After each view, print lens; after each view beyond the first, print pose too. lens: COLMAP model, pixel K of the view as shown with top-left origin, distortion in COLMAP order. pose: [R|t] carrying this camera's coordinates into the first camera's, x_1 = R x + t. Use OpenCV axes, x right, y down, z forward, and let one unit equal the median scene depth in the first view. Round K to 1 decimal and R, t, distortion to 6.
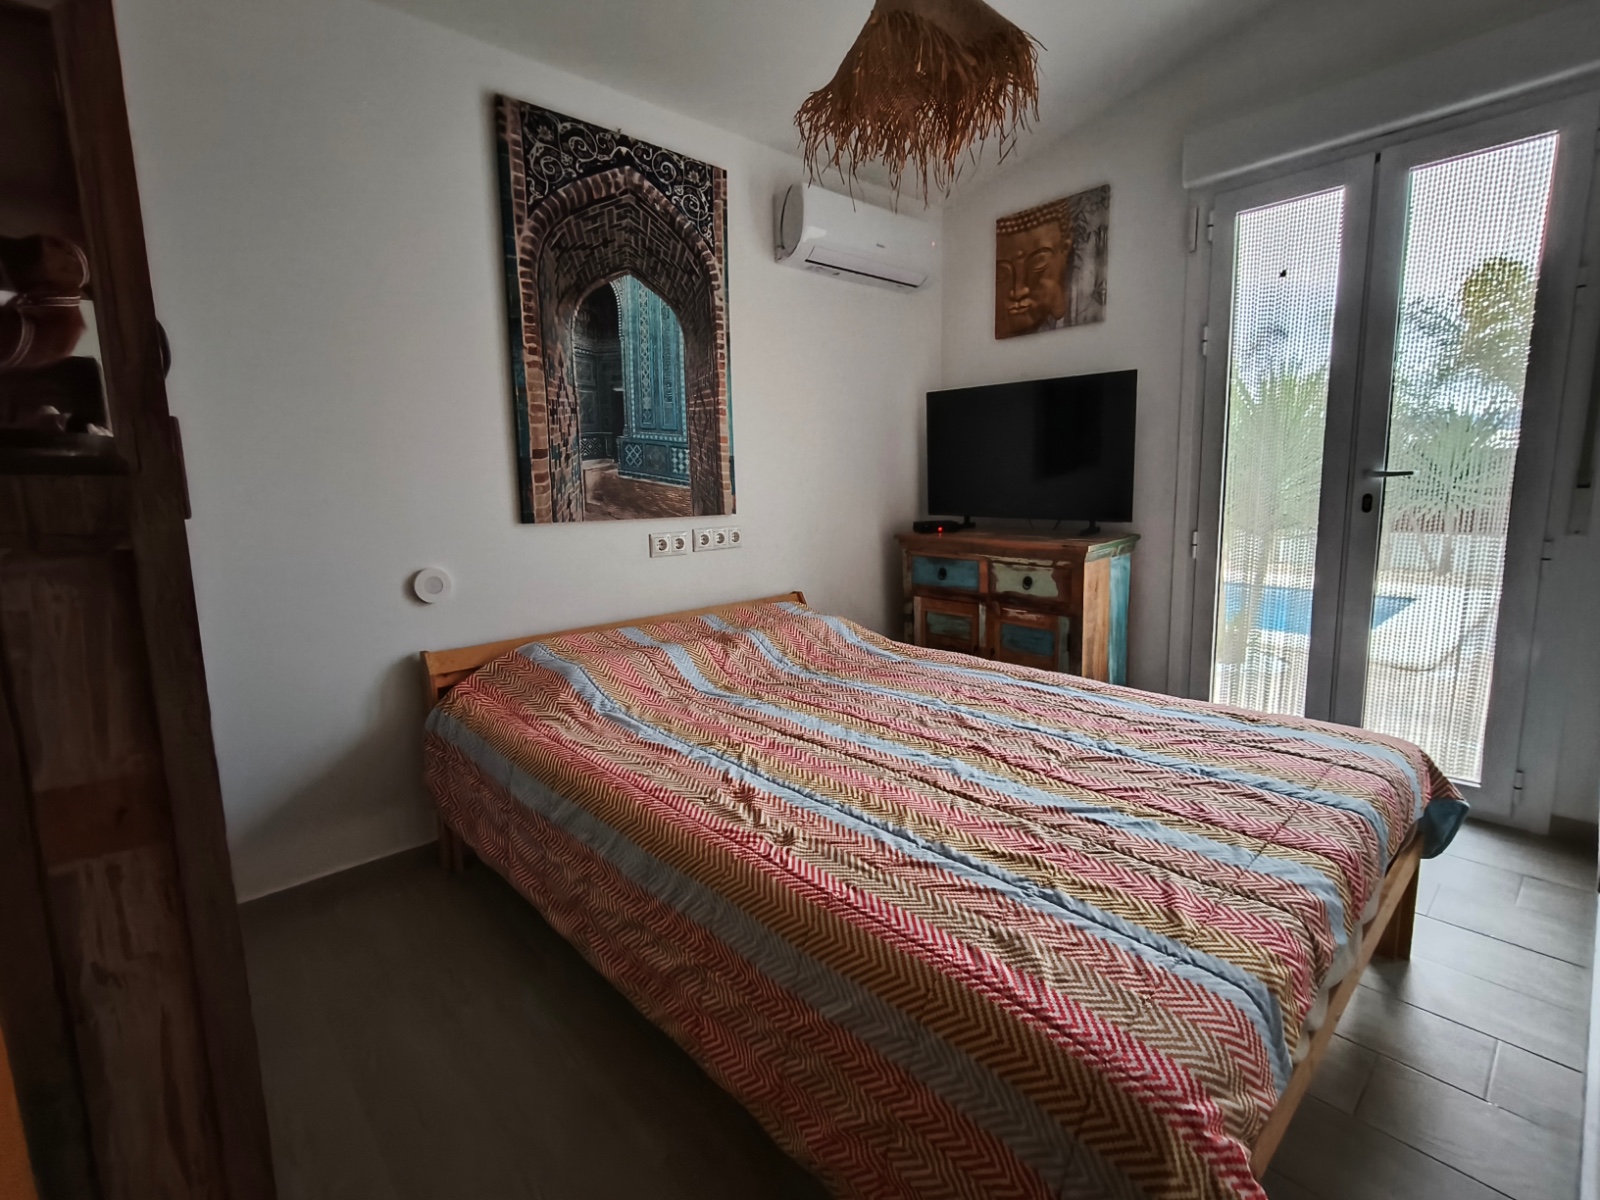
lens RADIAL K [[743.4, 0, 810.4], [0, 743.4, 589.0], [0, 0, 1]] dist [0.000088, 0.000694]
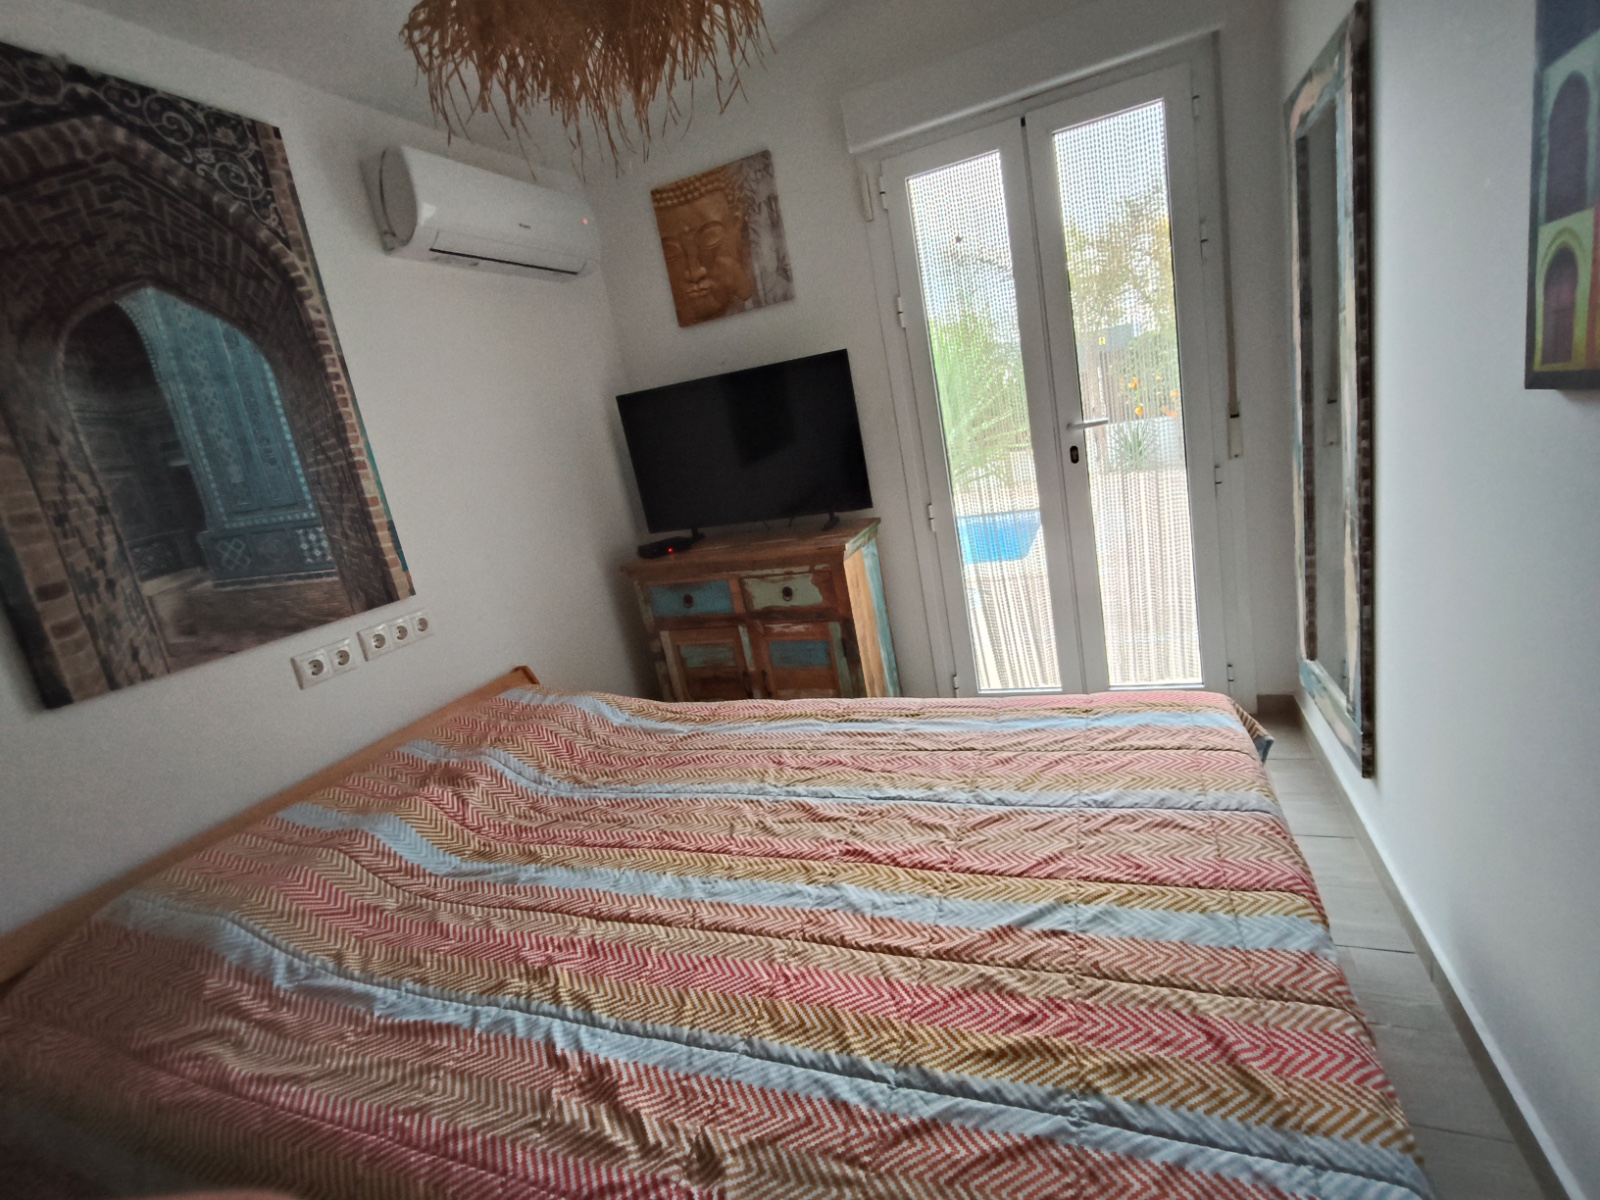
lens RADIAL K [[743.4, 0, 810.4], [0, 743.4, 589.0], [0, 0, 1]] dist [0.000088, 0.000694]
pose [[0.891088, -0.229596, 0.391468, -0.045236], [0.218498, 0.973077, 0.073347, -0.089572], [-0.397769, 0.020176, 0.917264, 0.183710]]
